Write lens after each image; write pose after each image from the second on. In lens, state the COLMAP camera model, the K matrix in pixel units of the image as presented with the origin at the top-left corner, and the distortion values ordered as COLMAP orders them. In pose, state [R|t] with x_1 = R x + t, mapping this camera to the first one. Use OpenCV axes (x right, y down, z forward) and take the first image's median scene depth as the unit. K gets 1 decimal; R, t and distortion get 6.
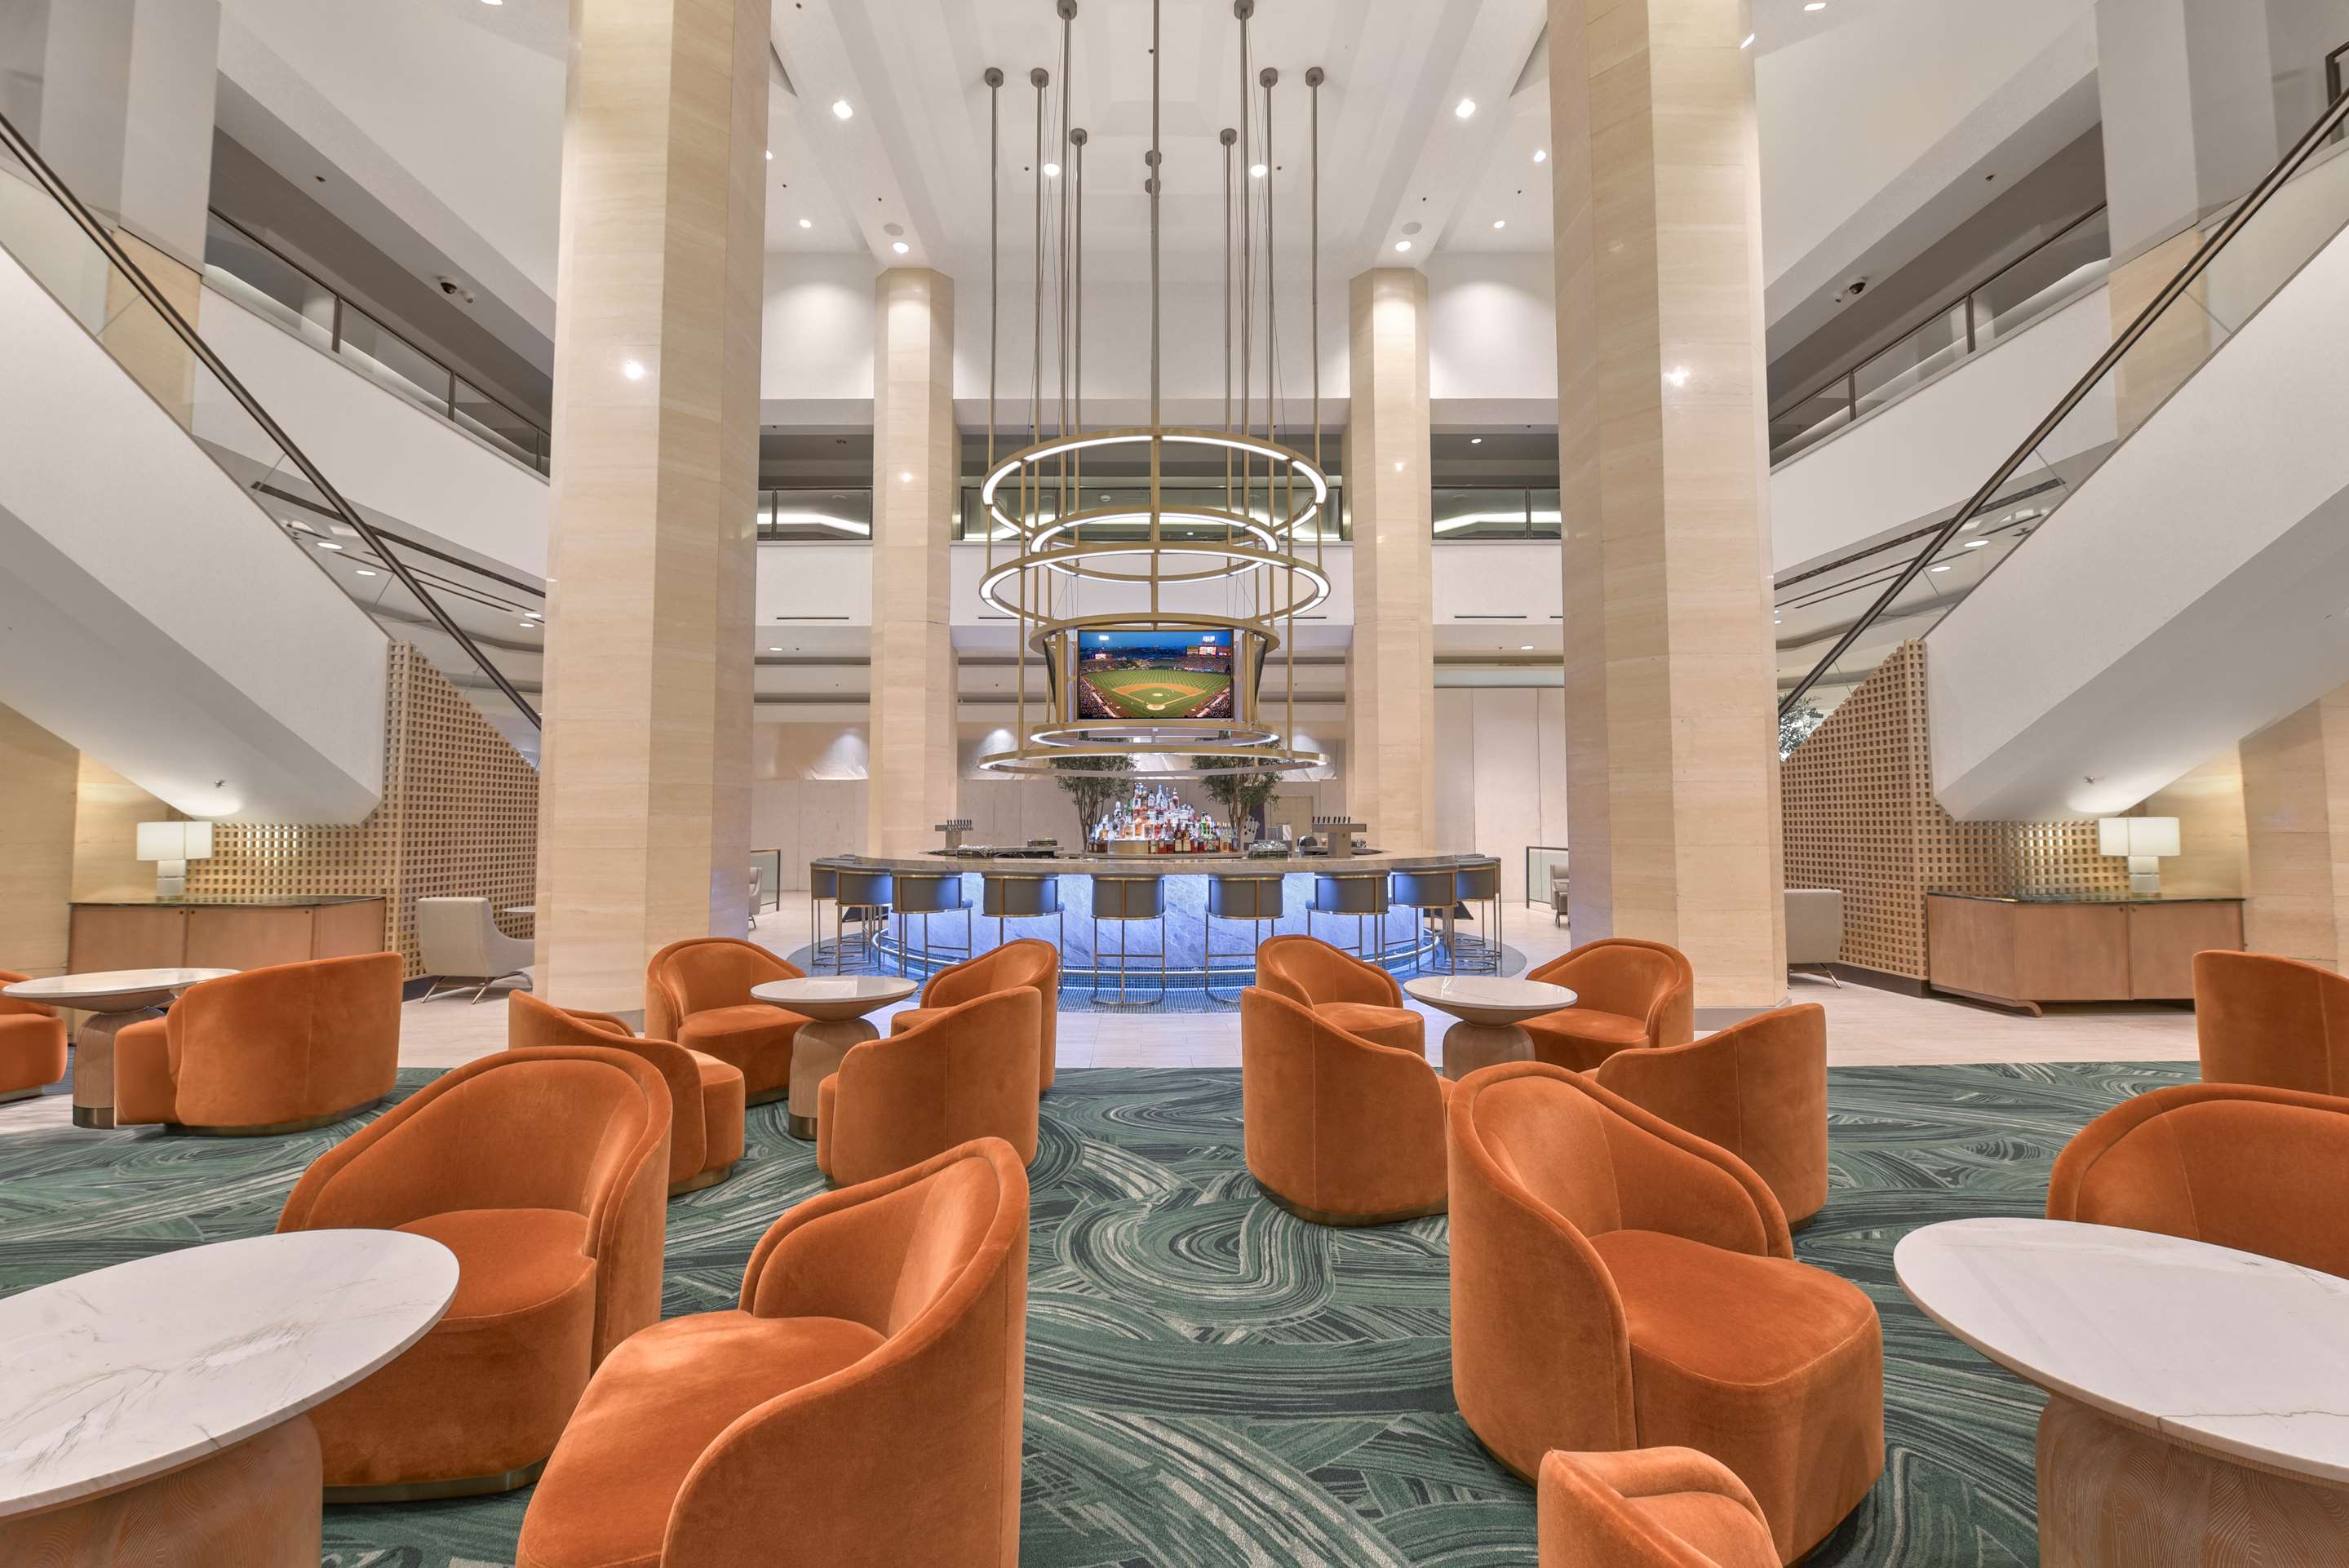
lens RADIAL K [[947.2, 0, 1167.6], [0, 947.2, 775.0], [0, 0, 1]] dist [-0.008665, -0.000680]
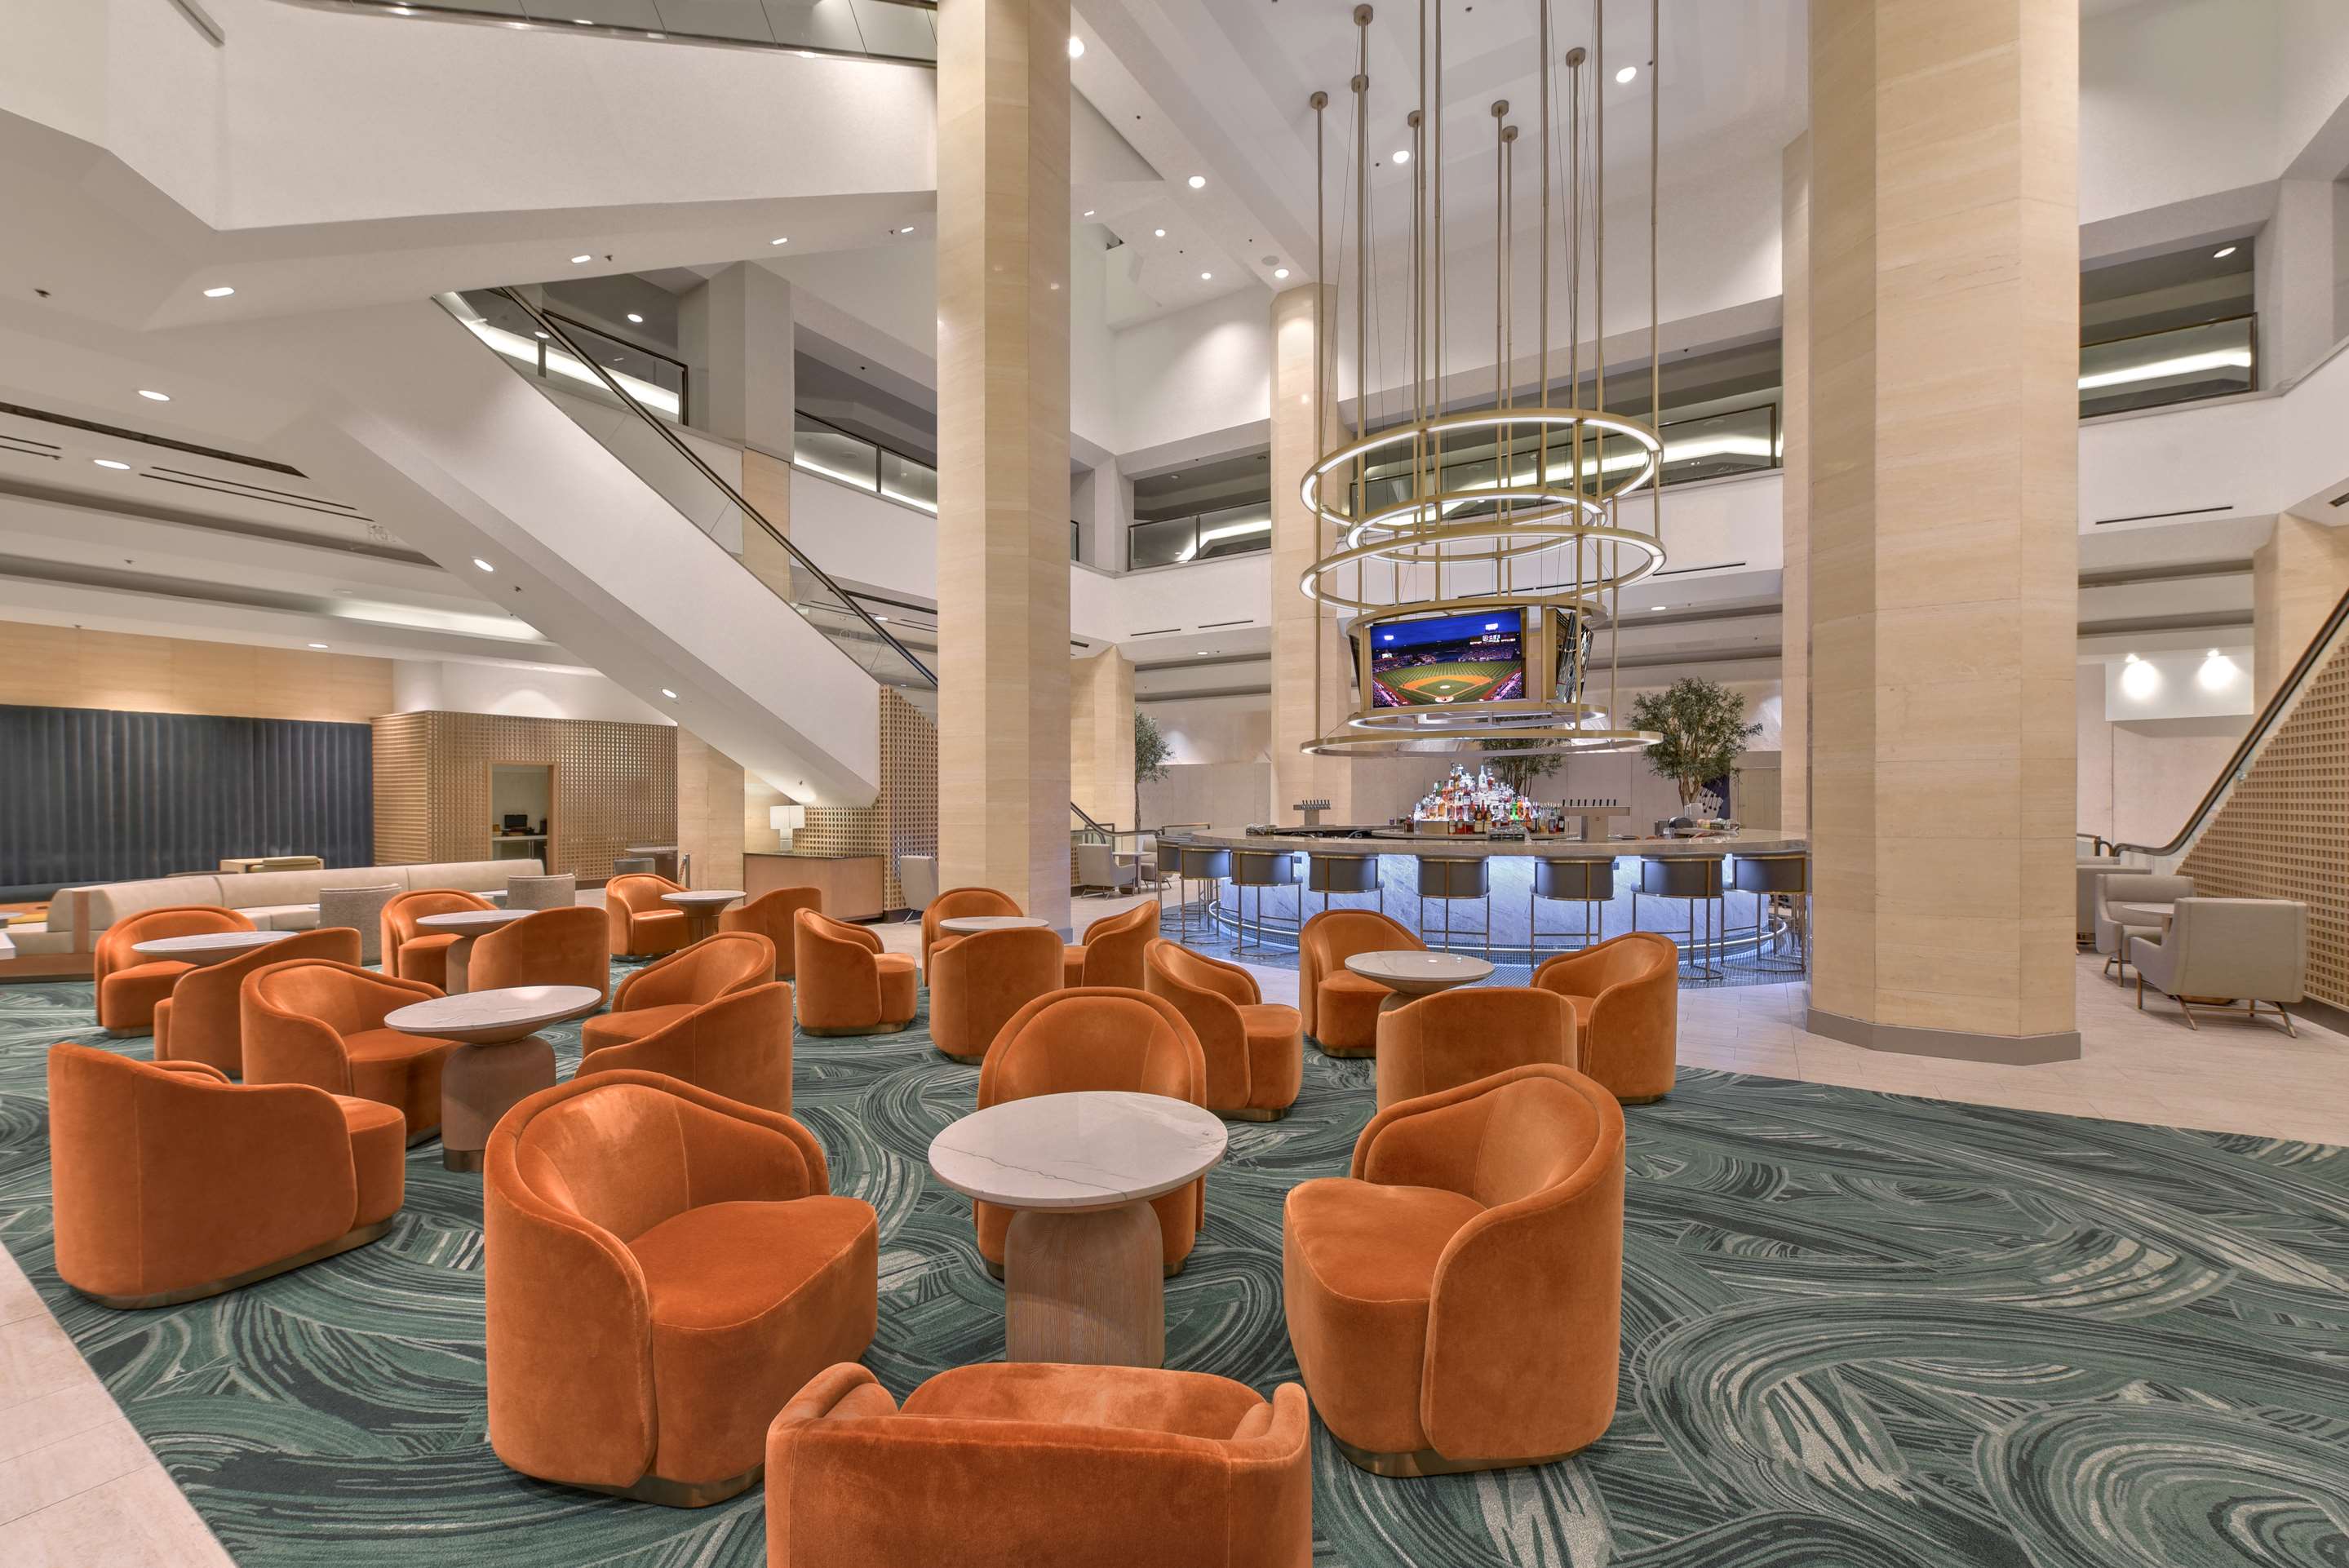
lens RADIAL K [[960.4, 0, 1172.8], [0, 960.4, 800.9], [0, 0, 1]] dist [-0.009984, 0.000187]
pose [[0.843150, -0.001813, -0.537676, 0.291181], [0.032207, 0.998369, 0.047139, -0.011929], [0.536713, -0.057062, 0.841833, -0.042633]]
